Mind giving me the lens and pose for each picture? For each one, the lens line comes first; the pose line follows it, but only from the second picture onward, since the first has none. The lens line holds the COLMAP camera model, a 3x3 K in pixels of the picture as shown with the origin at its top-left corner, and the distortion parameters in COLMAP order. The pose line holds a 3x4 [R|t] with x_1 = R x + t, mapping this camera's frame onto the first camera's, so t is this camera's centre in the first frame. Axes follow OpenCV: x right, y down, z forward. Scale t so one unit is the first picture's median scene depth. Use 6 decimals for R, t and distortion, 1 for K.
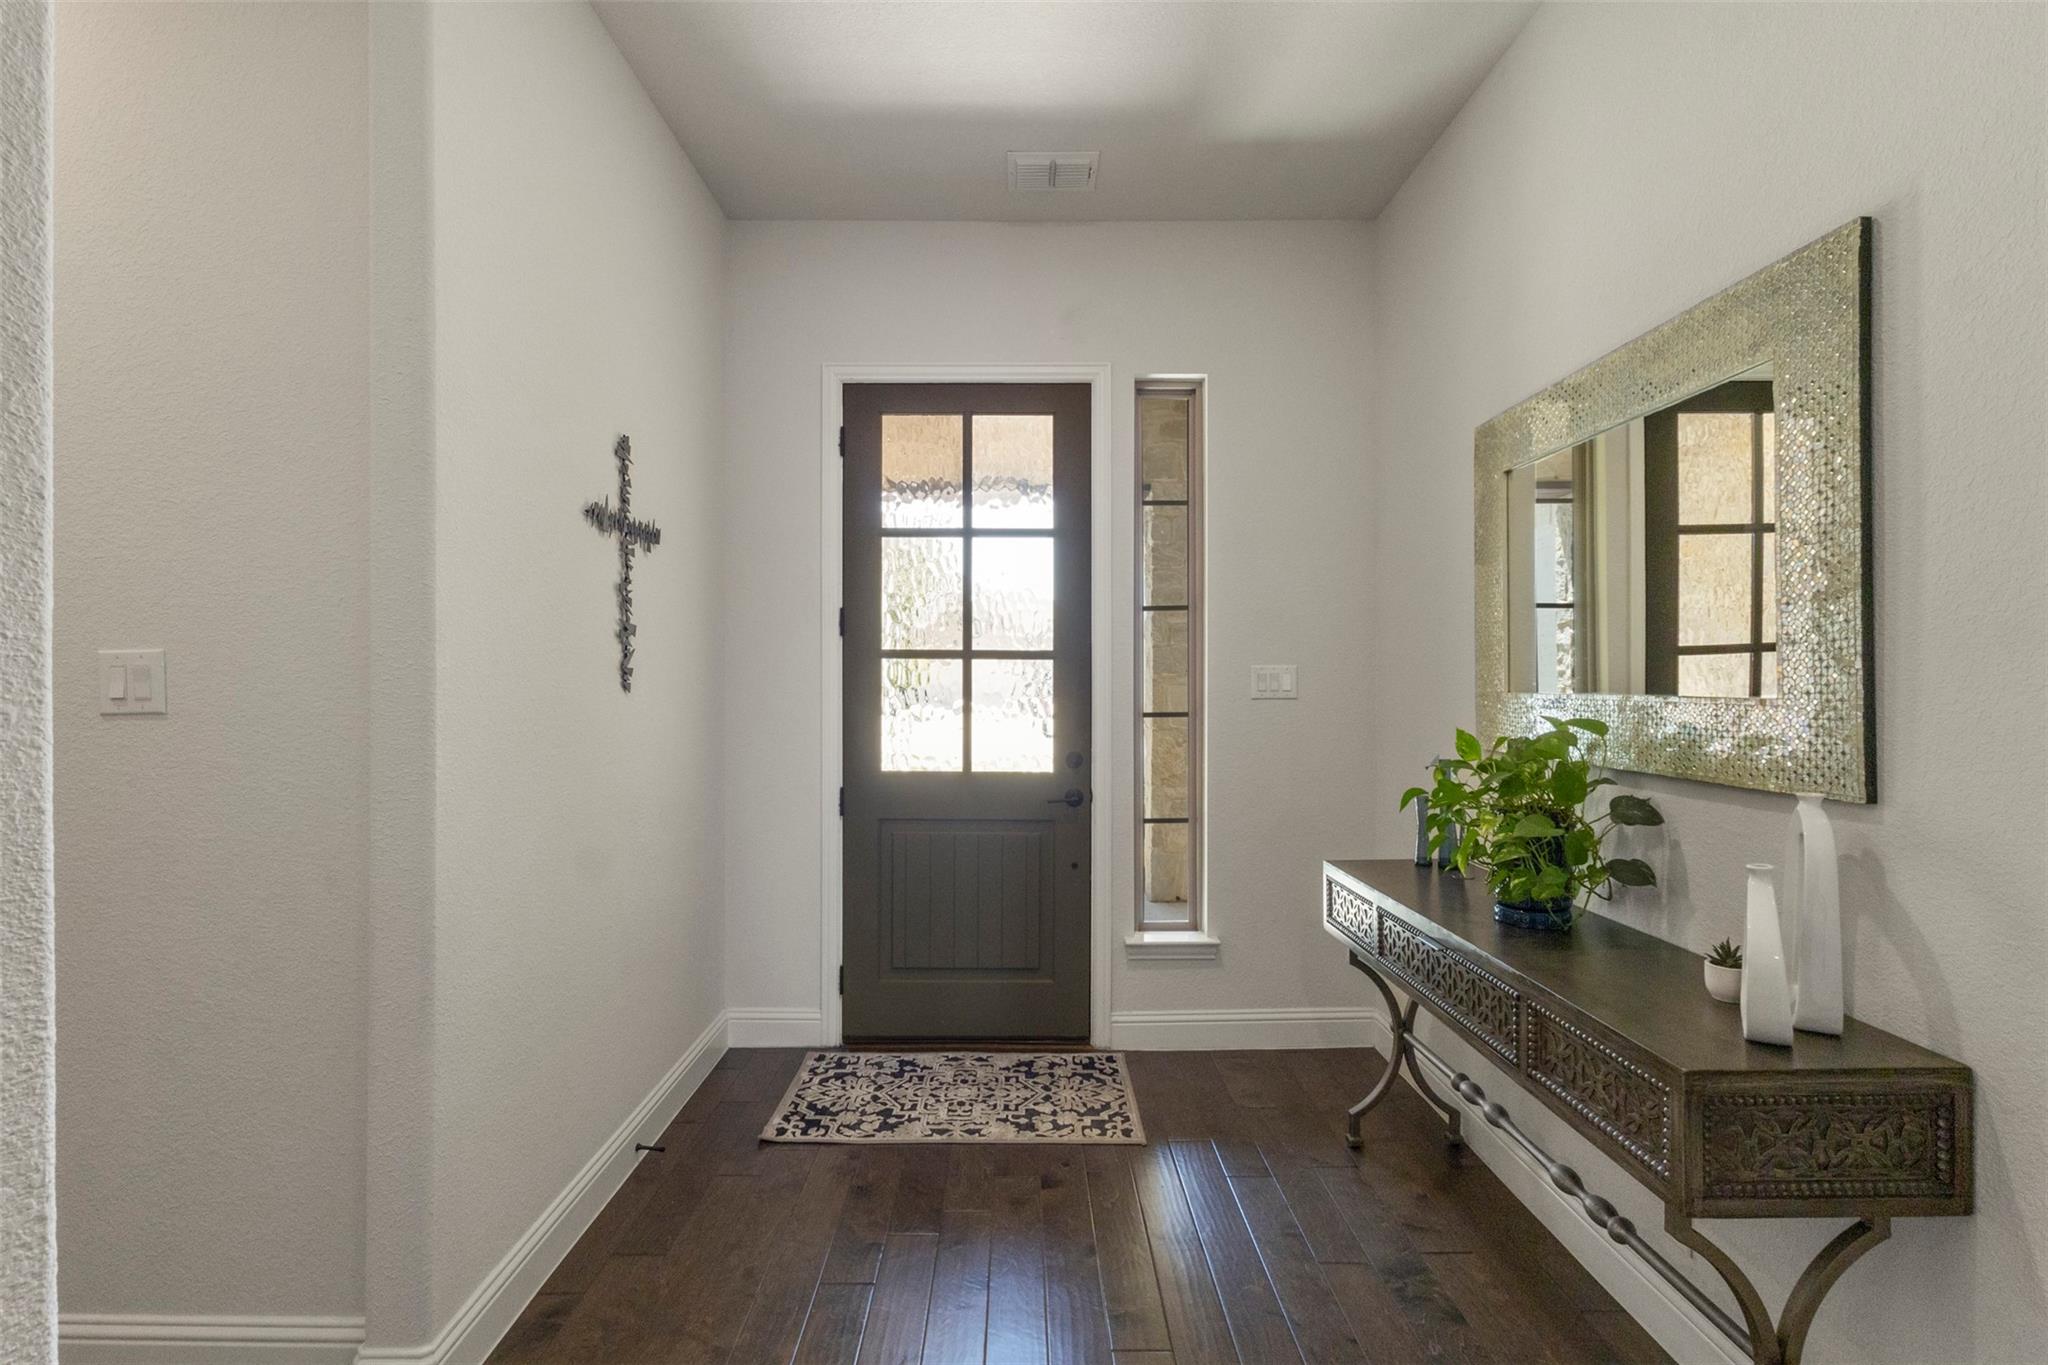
lens RADIAL K [[934.3, 0, 1021.0], [0, 934.3, 669.8], [0, 0, 1]] dist [0.004508, 0.000523]
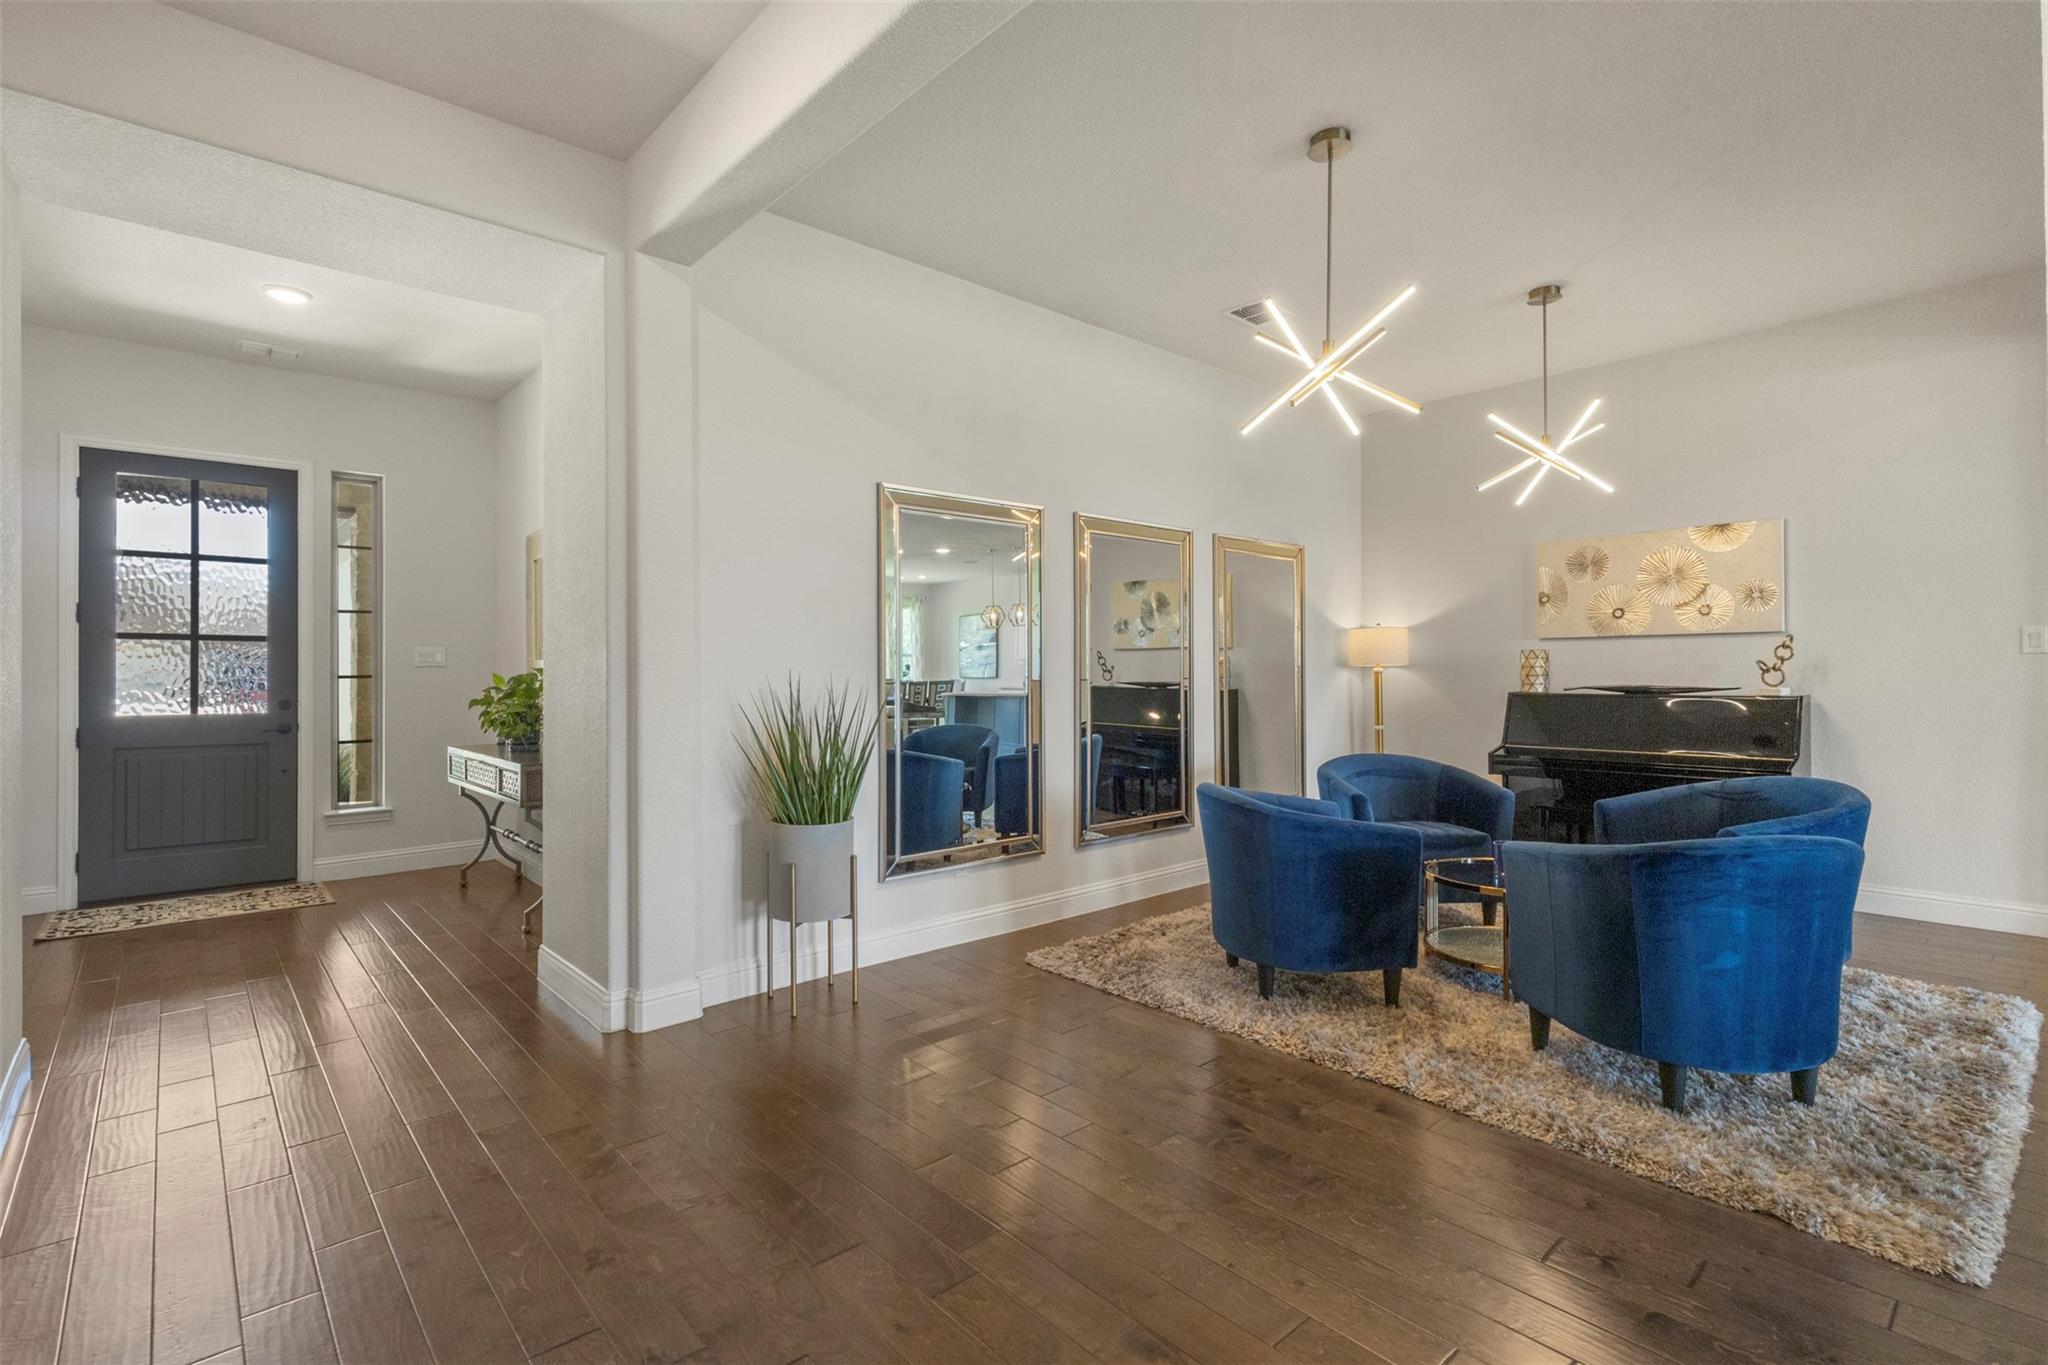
lens RADIAL K [[934.3, 0, 1021.0], [0, 934.3, 669.8], [0, 0, 1]] dist [0.004508, 0.000523]
pose [[0.743988, -0.000061, 0.668193, -0.077667], [-0.007401, 0.999938, 0.008332, 0.014146], [-0.668152, -0.011144, 0.743941, -1.045204]]
